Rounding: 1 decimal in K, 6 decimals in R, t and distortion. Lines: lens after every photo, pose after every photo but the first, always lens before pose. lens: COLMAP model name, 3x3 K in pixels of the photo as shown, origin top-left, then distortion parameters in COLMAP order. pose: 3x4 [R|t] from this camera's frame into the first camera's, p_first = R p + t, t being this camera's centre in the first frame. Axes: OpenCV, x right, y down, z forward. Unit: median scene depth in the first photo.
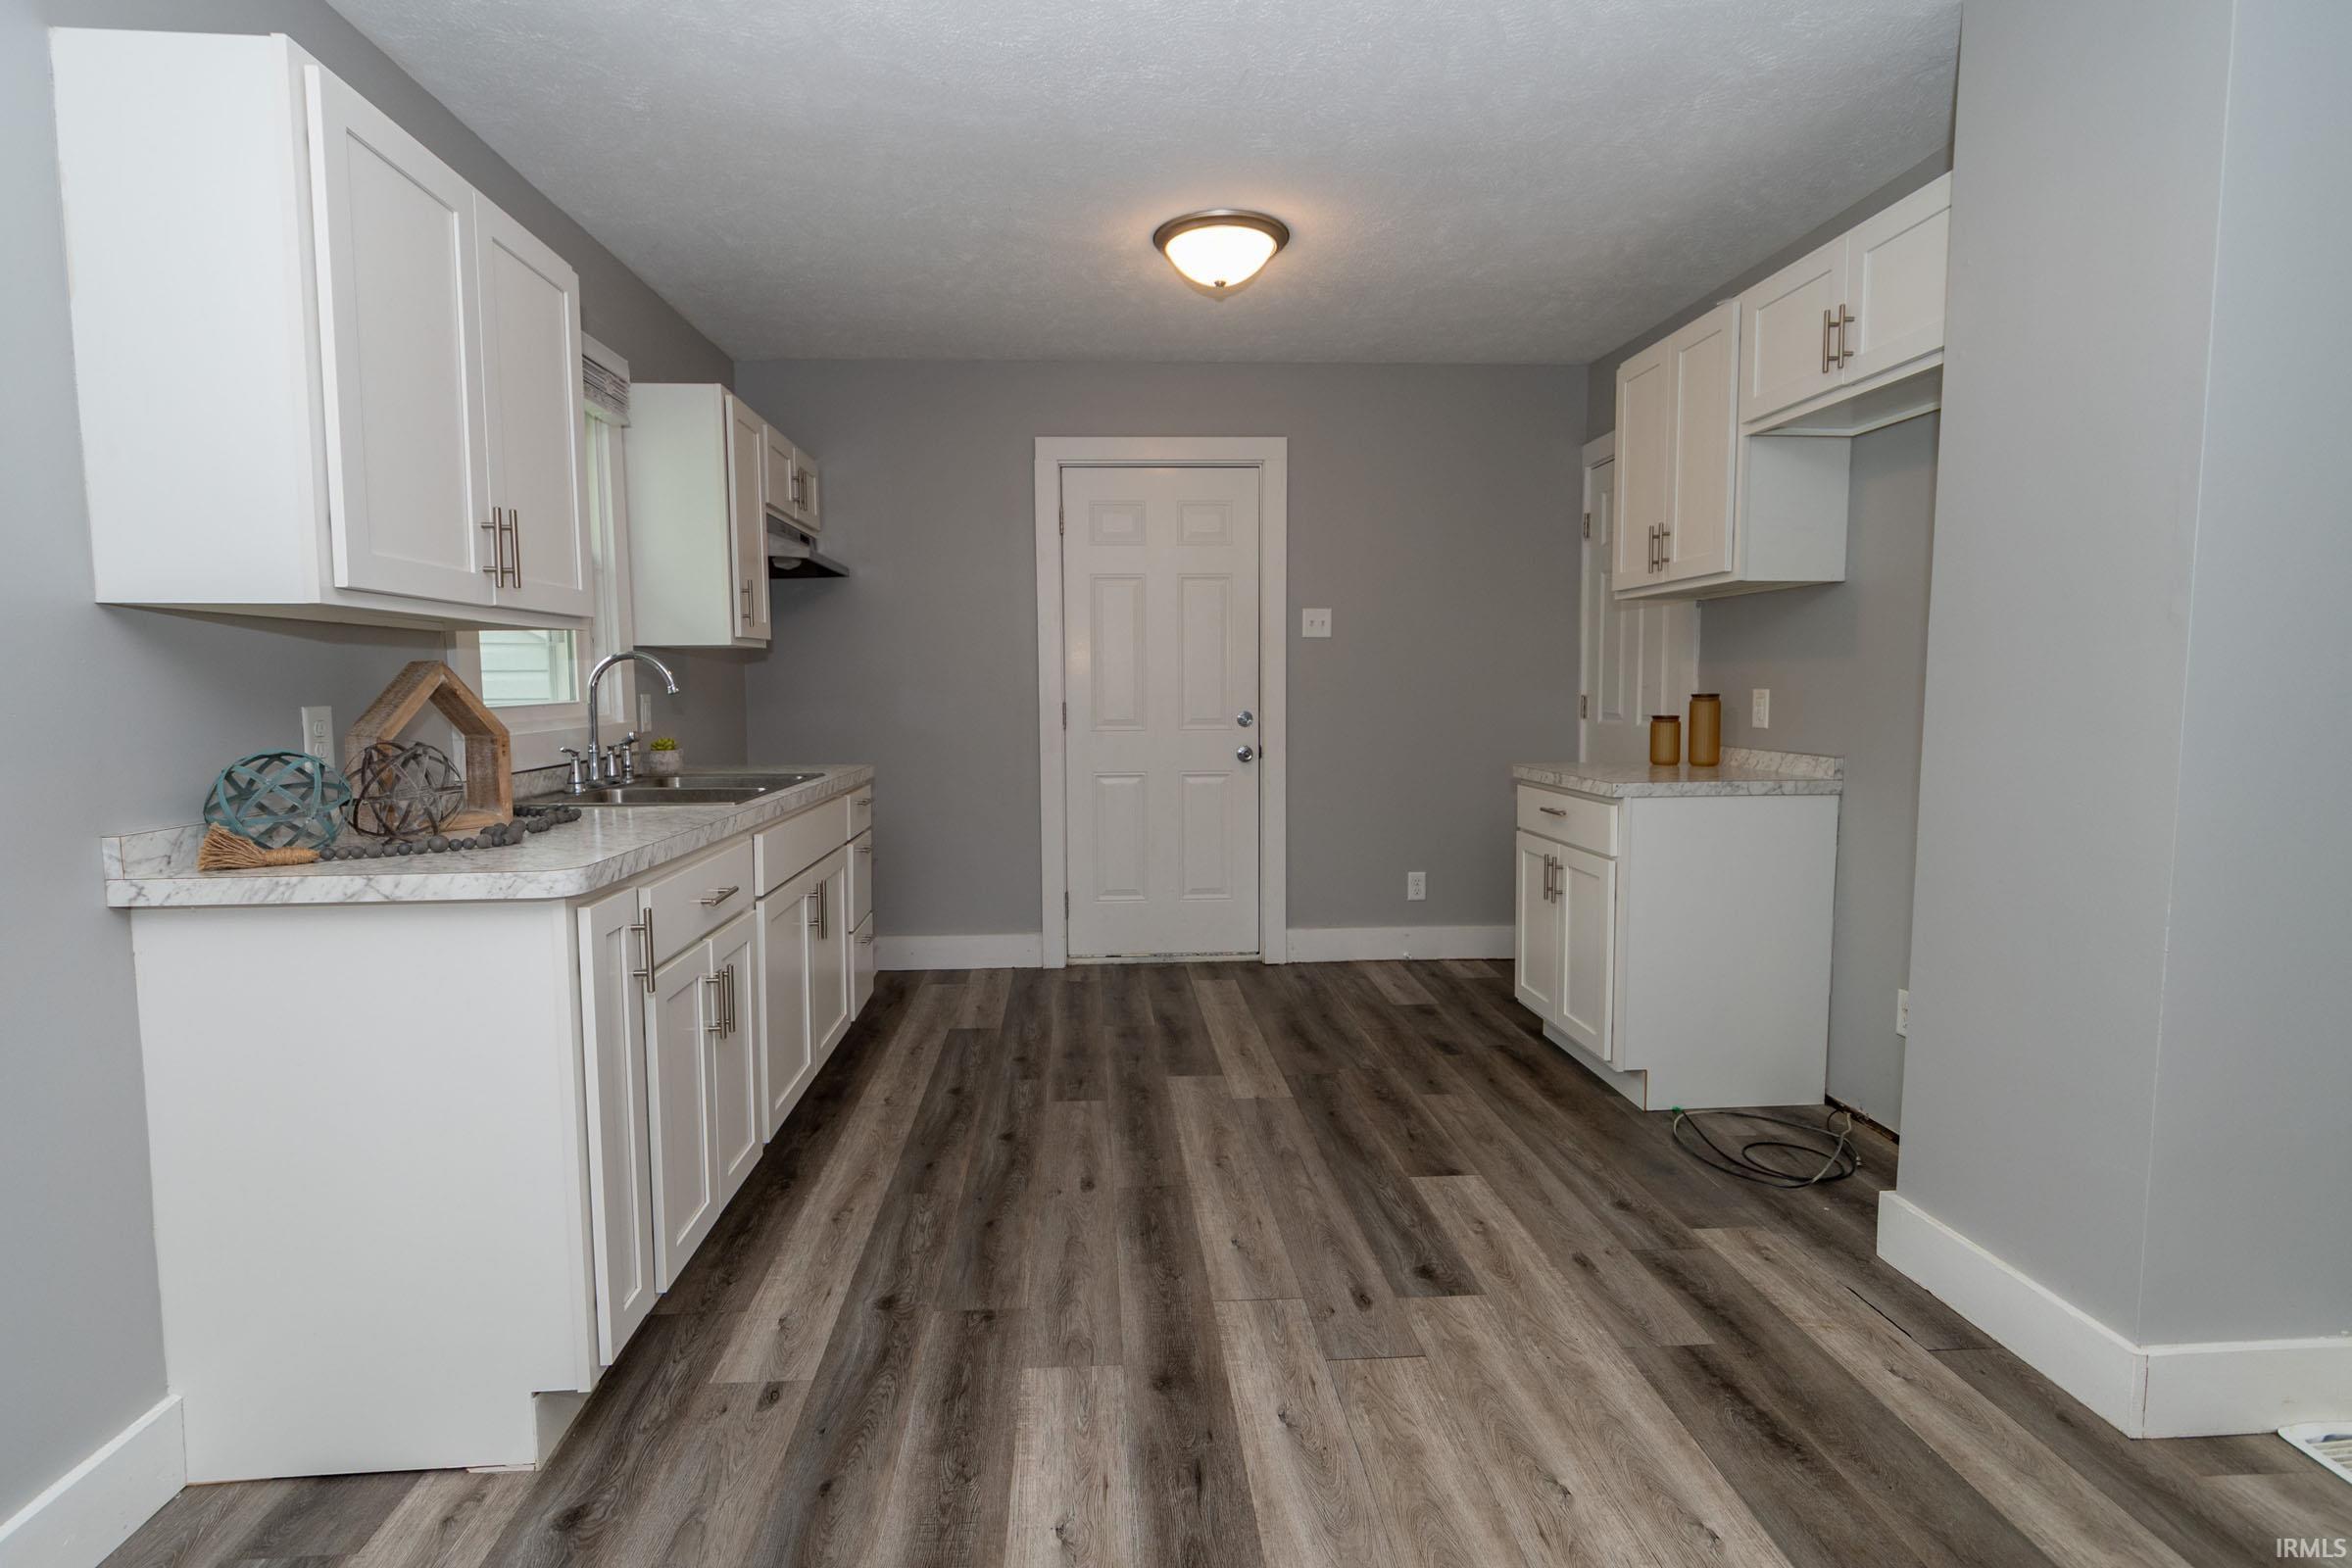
lens RADIAL K [[1115.6, 0, 1149.6], [0, 1115.6, 766.4], [0, 0, 1]] dist [0.002536, -0.000471]
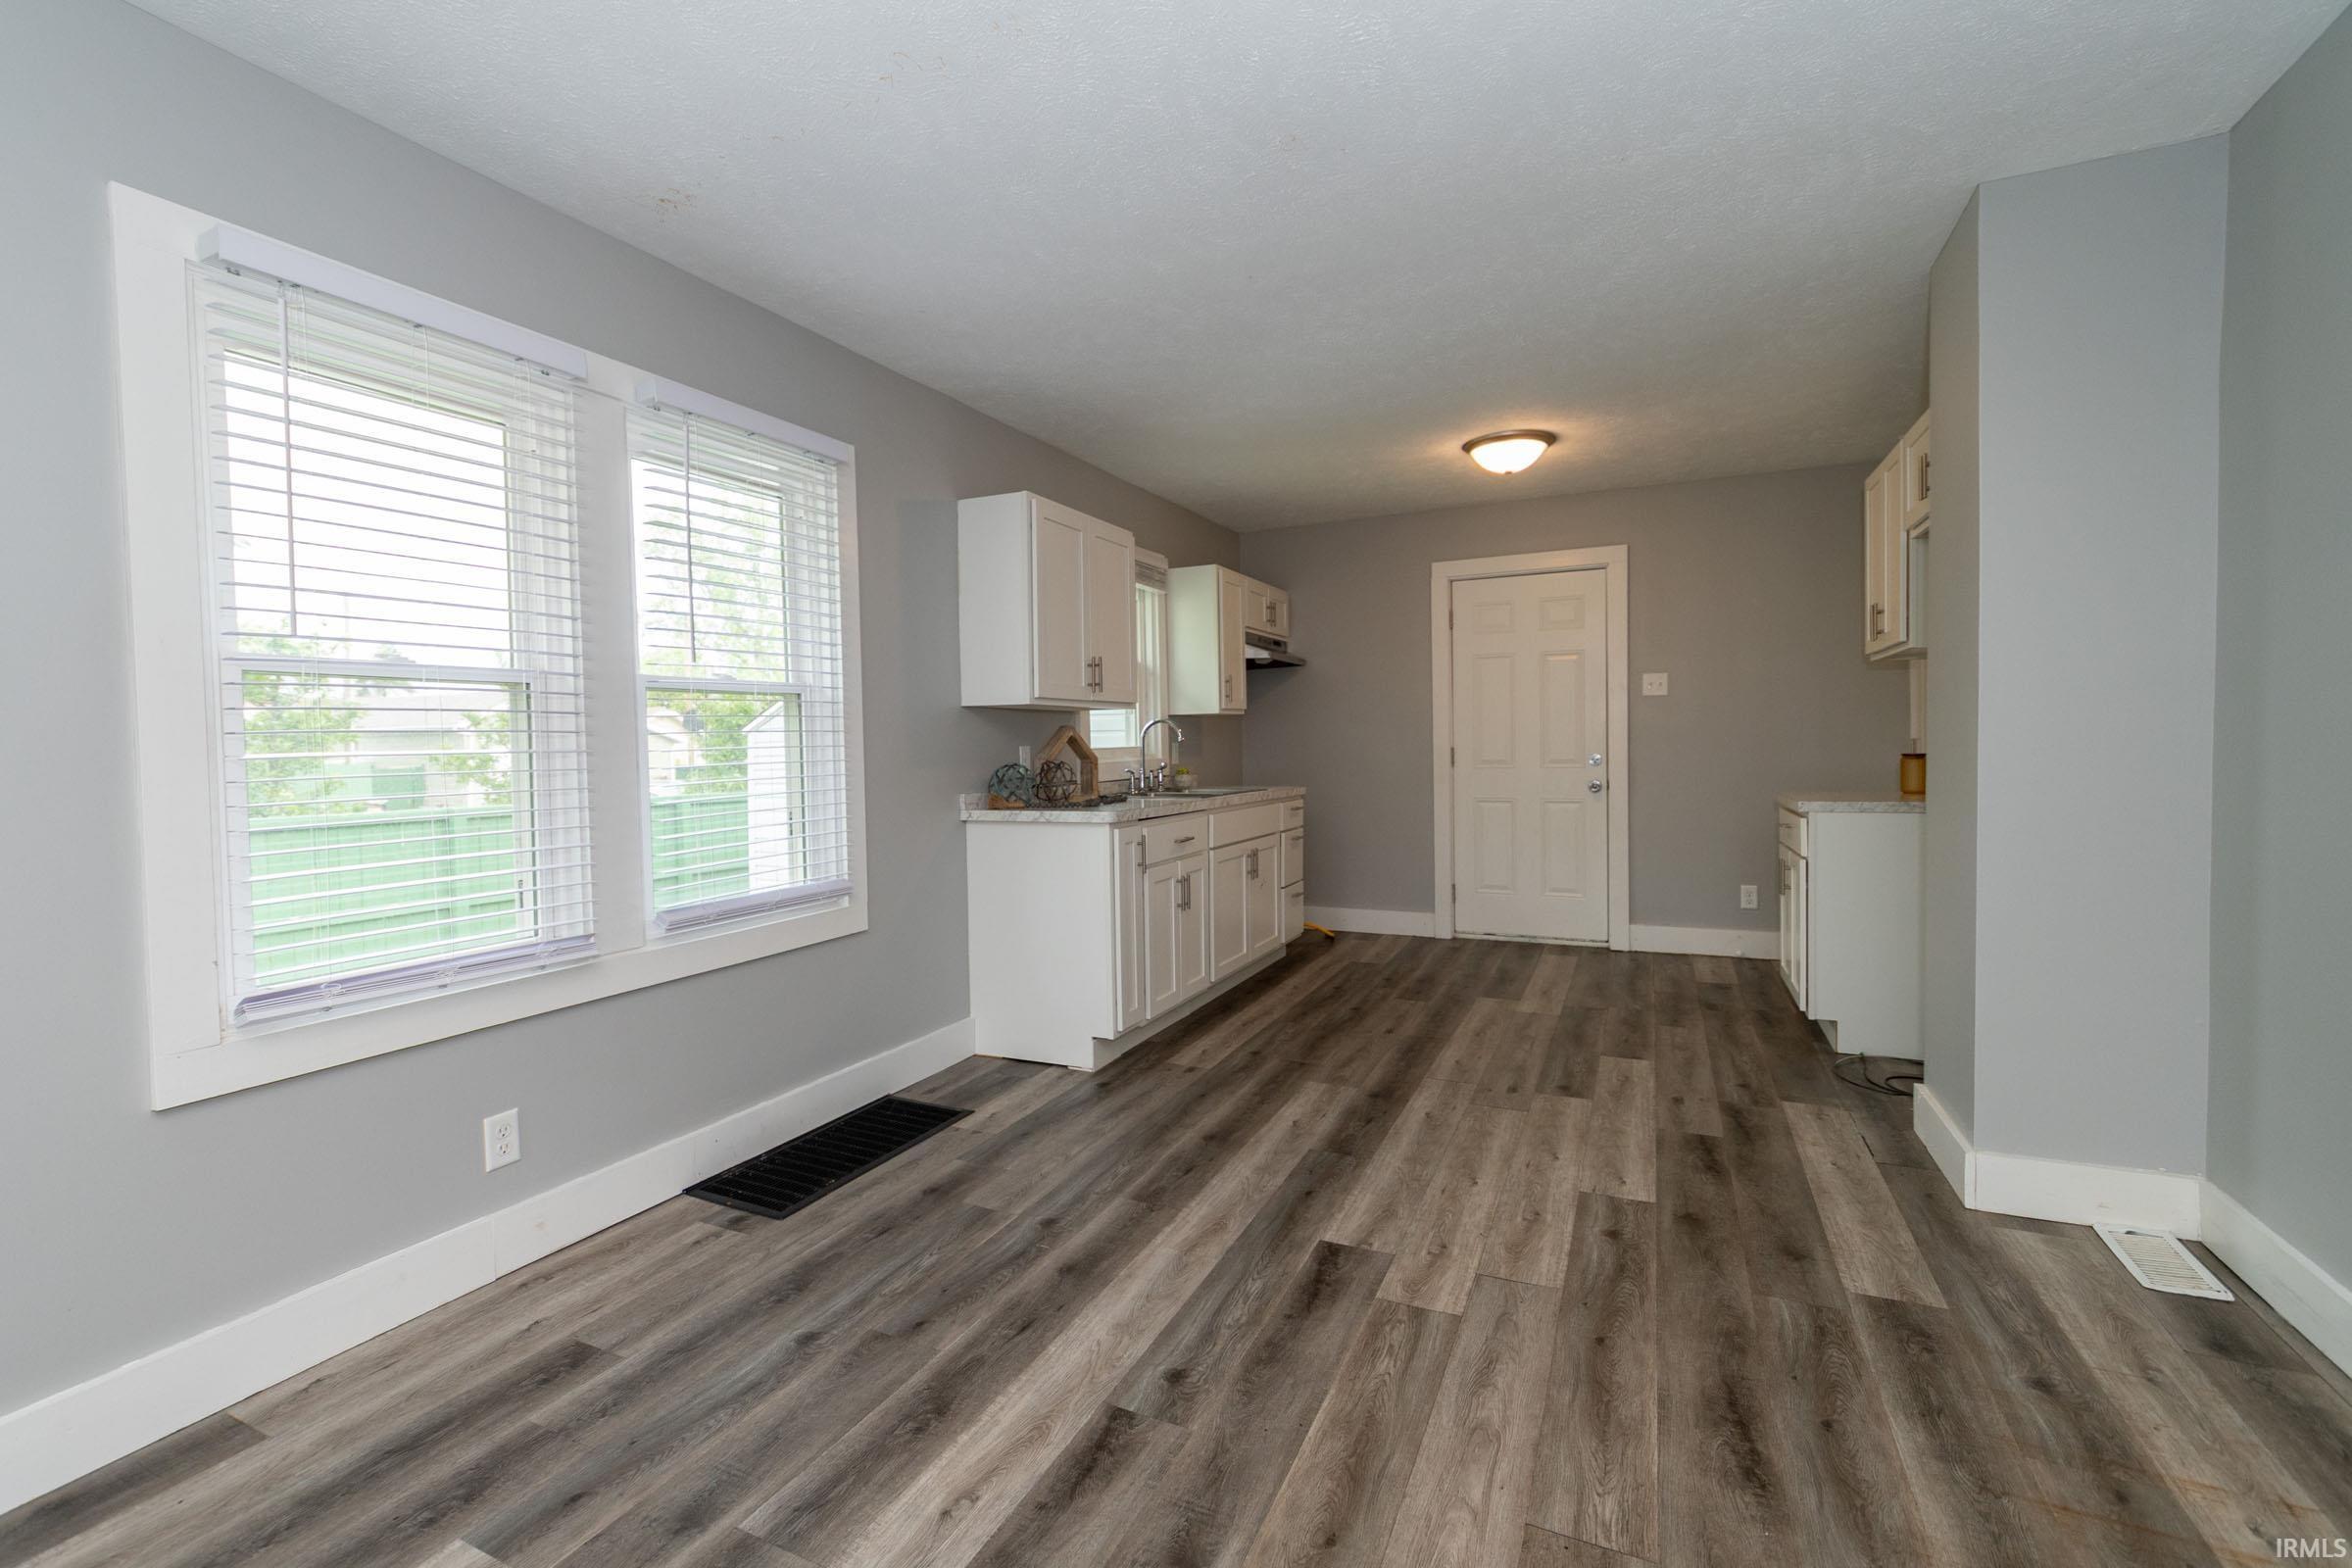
lens RADIAL K [[1042.6, 0, 1144.6], [0, 1042.6, 765.9], [0, 0, 1]] dist [-0.001242, -0.000442]
pose [[0.871761, 0.004047, -0.489915, 0.355656], [-0.027961, 0.998747, -0.041505, 0.048132], [0.489133, 0.049881, 0.870782, -0.510341]]
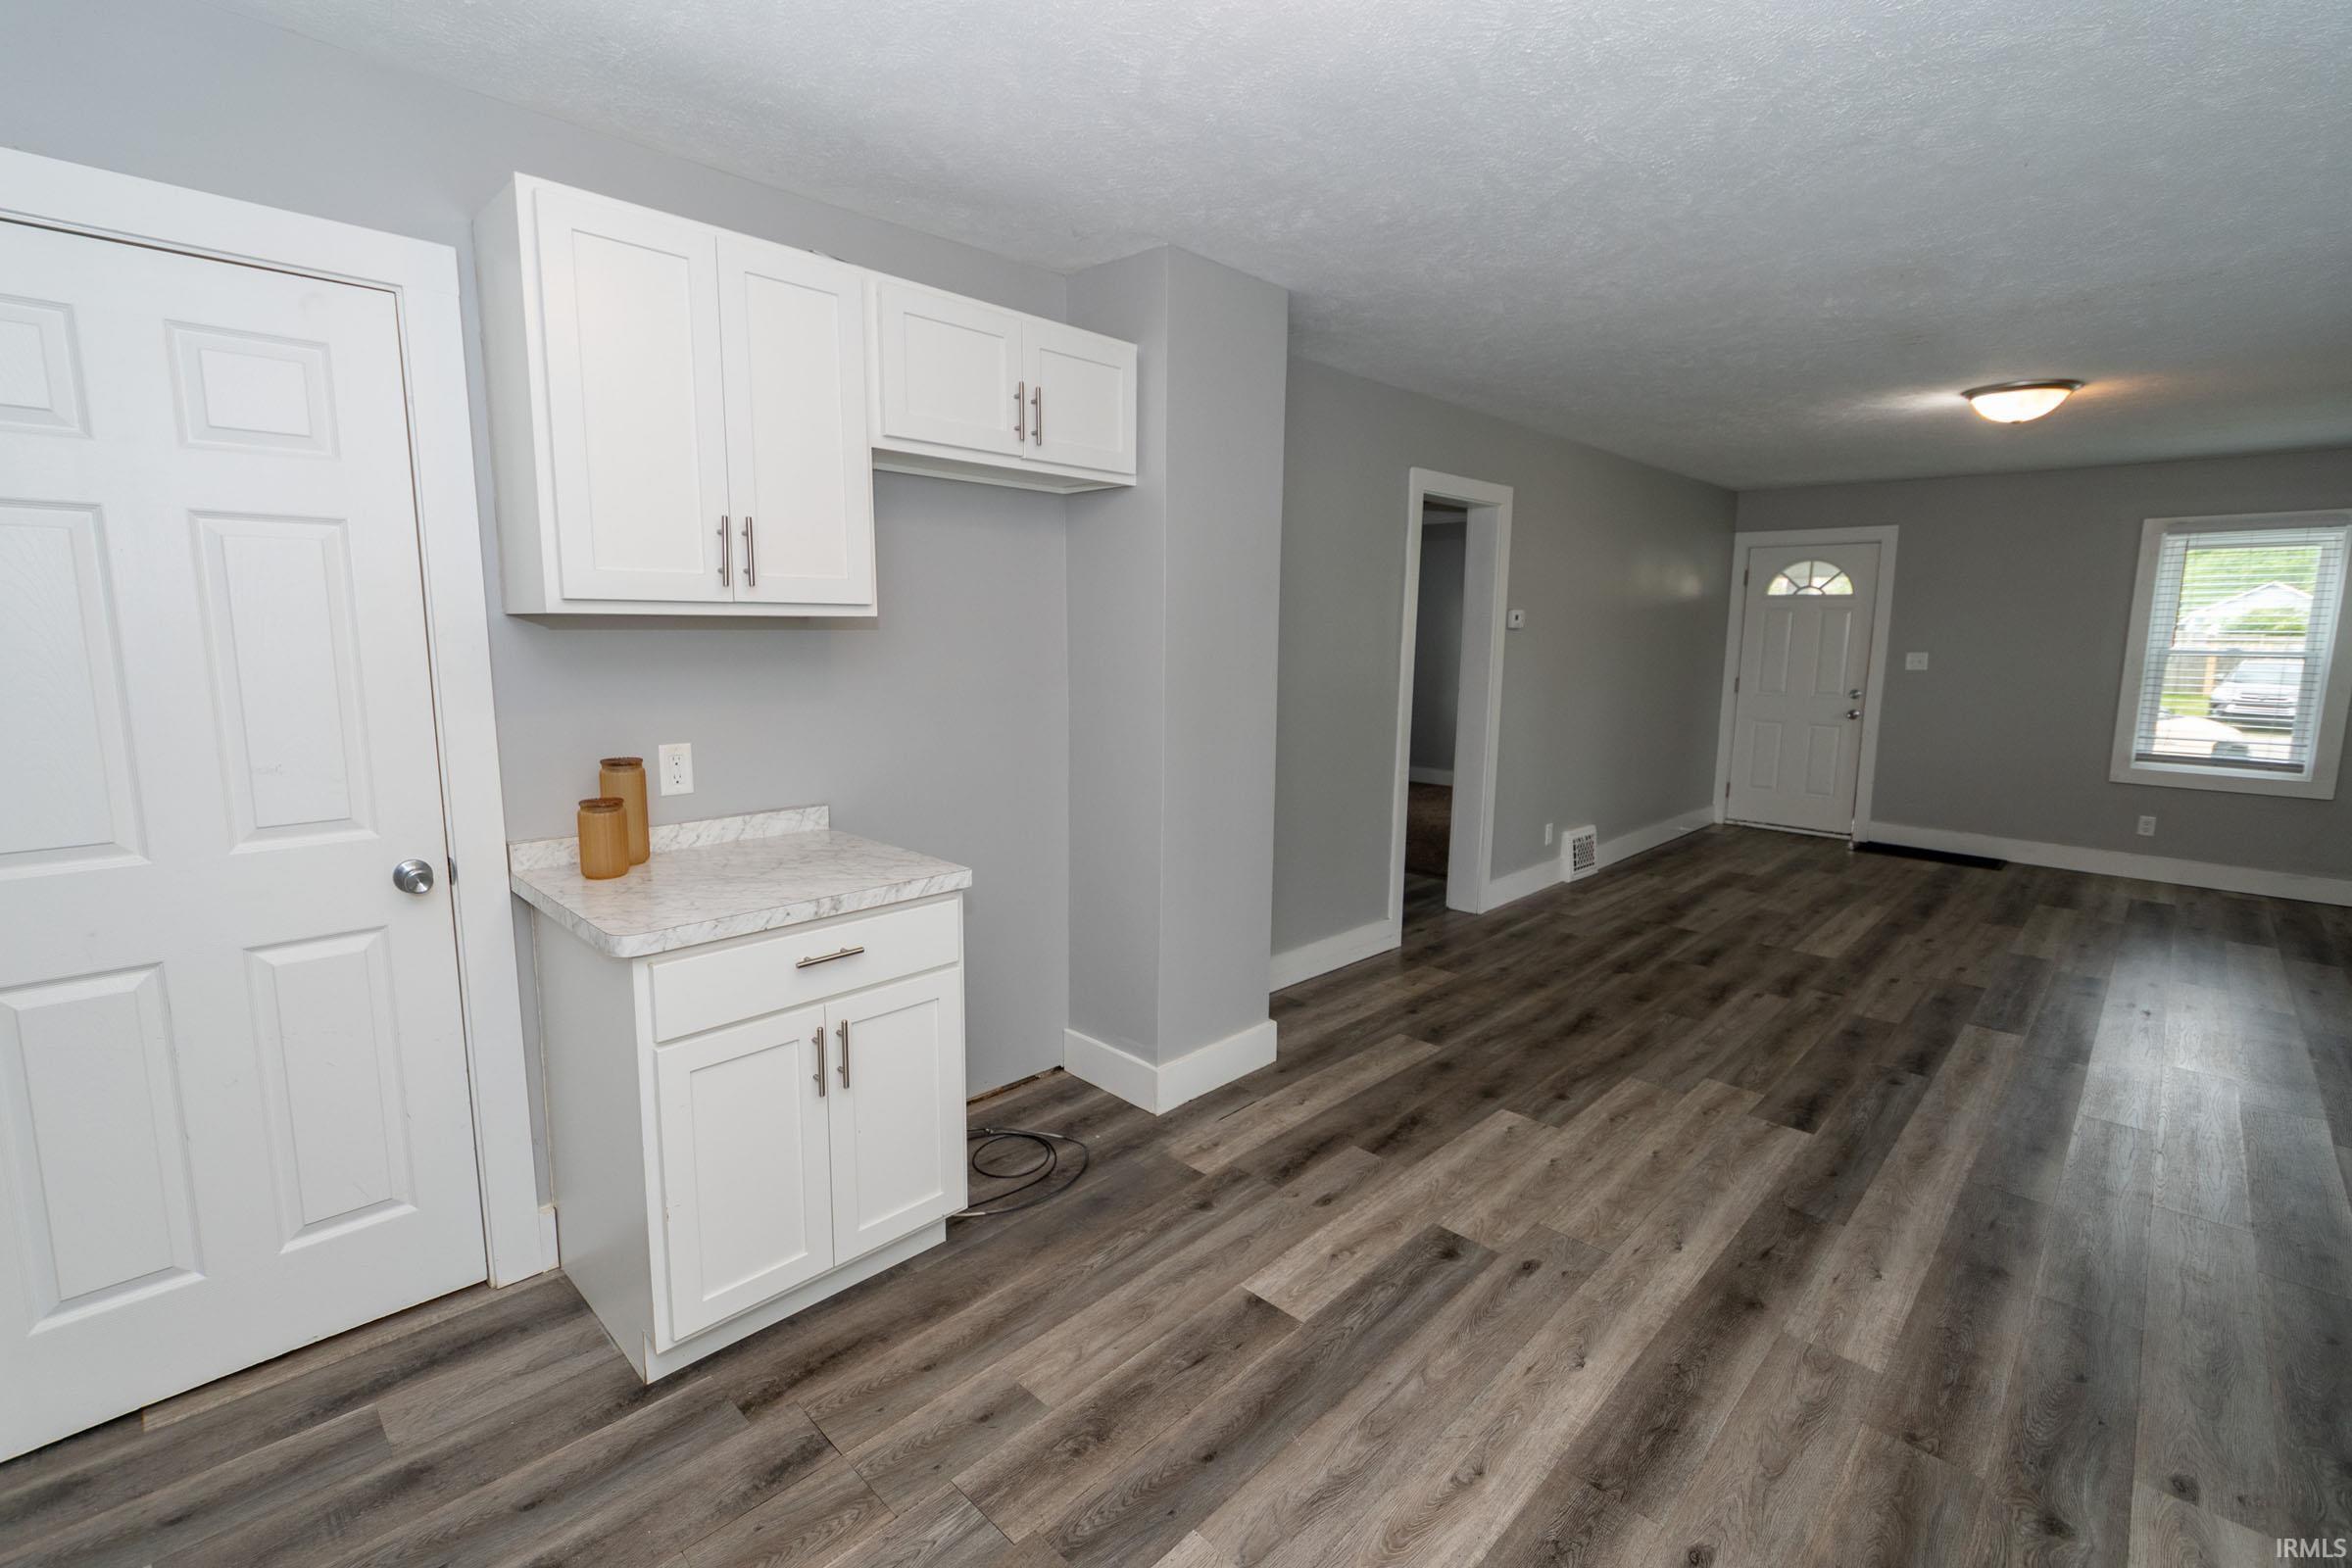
lens RADIAL K [[1033.8, 0, 1150.2], [0, 1033.8, 770.6], [0, 0, 1]] dist [-0.017573, 0.005036]
pose [[-0.662395, -0.103509, 0.741969, -0.219009], [0.052960, 0.981461, 0.184200, -0.190595], [-0.747280, 0.161308, -0.644633, 1.422081]]
